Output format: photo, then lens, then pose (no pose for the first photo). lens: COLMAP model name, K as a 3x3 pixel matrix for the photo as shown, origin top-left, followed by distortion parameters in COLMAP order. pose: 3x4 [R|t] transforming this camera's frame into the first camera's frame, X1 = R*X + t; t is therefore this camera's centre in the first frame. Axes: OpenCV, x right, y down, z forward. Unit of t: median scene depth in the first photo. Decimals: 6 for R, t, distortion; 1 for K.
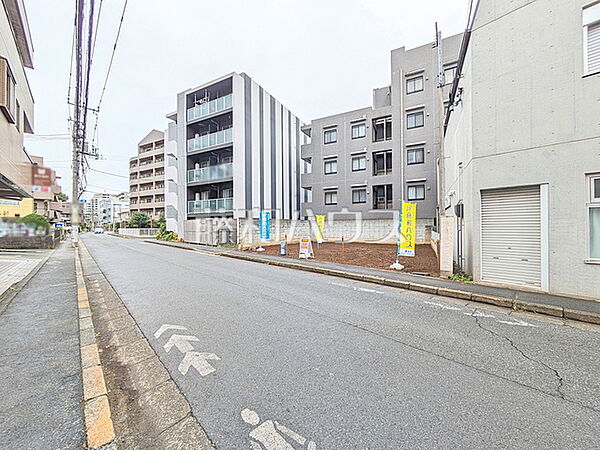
lens RADIAL K [[237.1, 0, 302.2], [0, 237.1, 225.6], [0, 0, 1]] dist [-0.013013, 0.005767]
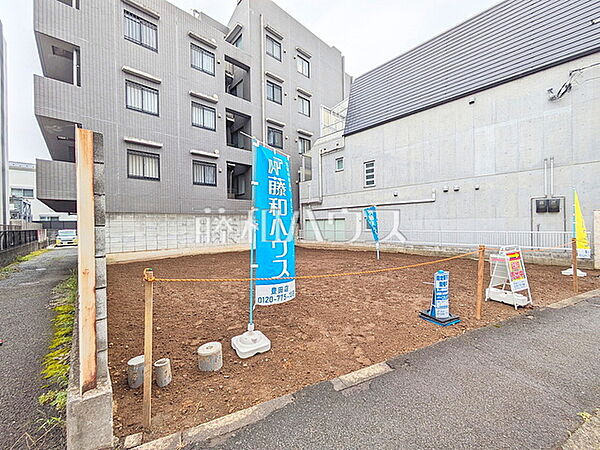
lens RADIAL K [[237.1, 0, 302.2], [0, 237.1, 225.6], [0, 0, 1]] dist [-0.013013, 0.005767]
pose [[0.329516, -0.000337, 0.944150, -0.227013], [0.009134, 0.999954, -0.002831, 0.006797], [-0.944106, 0.009556, 0.329504, 0.602265]]
